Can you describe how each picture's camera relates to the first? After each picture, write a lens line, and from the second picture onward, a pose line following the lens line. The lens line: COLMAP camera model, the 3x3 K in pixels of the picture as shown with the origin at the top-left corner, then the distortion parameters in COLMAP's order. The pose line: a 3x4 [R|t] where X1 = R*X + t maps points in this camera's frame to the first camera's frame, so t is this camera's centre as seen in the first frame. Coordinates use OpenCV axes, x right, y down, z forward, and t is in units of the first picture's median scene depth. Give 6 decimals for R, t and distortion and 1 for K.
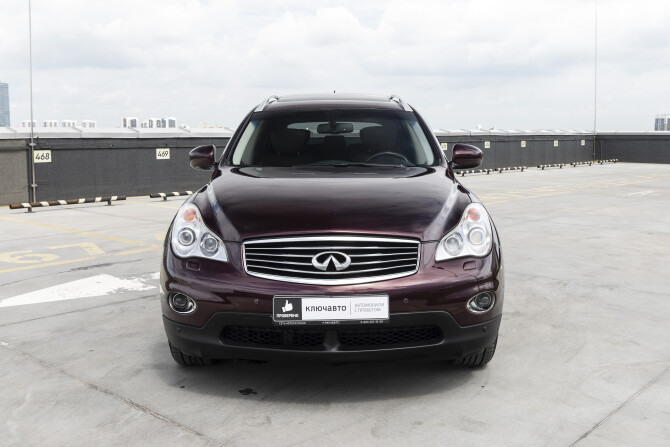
lens RADIAL K [[798.7, 0, 330.0], [0, 798.7, 222.4], [0, 0, 1]] dist [-0.036113, 0.000000]
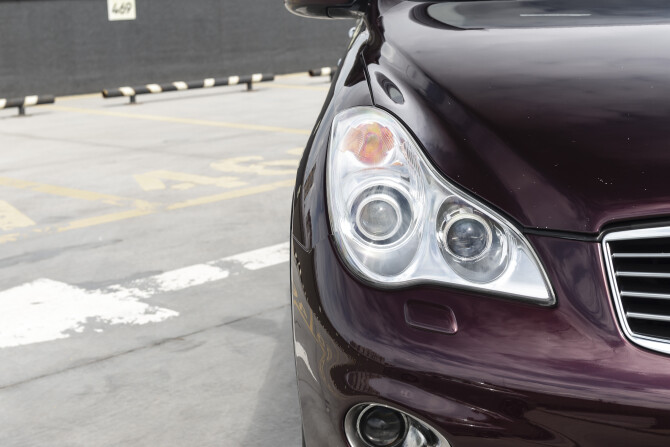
lens RADIAL K [[1436.1, 0, 335.0], [0, 1436.1, 224.7], [0, 0, 1]] dist [-0.010611, 0.000000]
pose [[0.998874, -0.022758, -0.041627, -0.093297], [0.025276, 0.997817, 0.061003, -0.006690], [0.040147, -0.061986, 0.997269, 0.235978]]
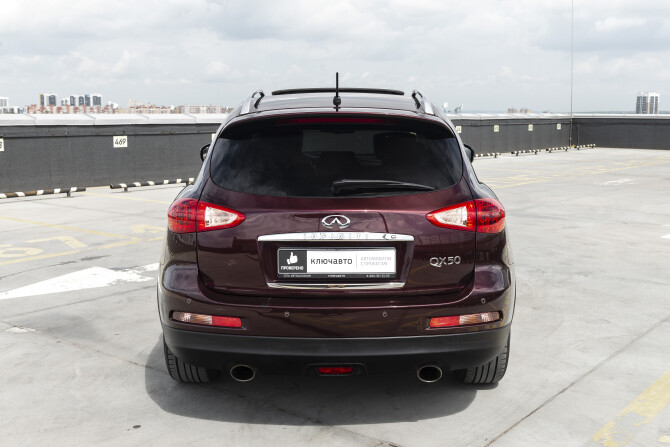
lens RADIAL K [[895.9, 0, 340.9], [0, 895.9, 223.1], [0, 0, 1]] dist [-0.035818, 0.000000]
pose [[0.997627, -0.006327, 0.068563, -0.049144], [0.005518, 0.999913, 0.011980, -0.002315], [-0.068633, -0.011573, 0.997575, -0.150879]]
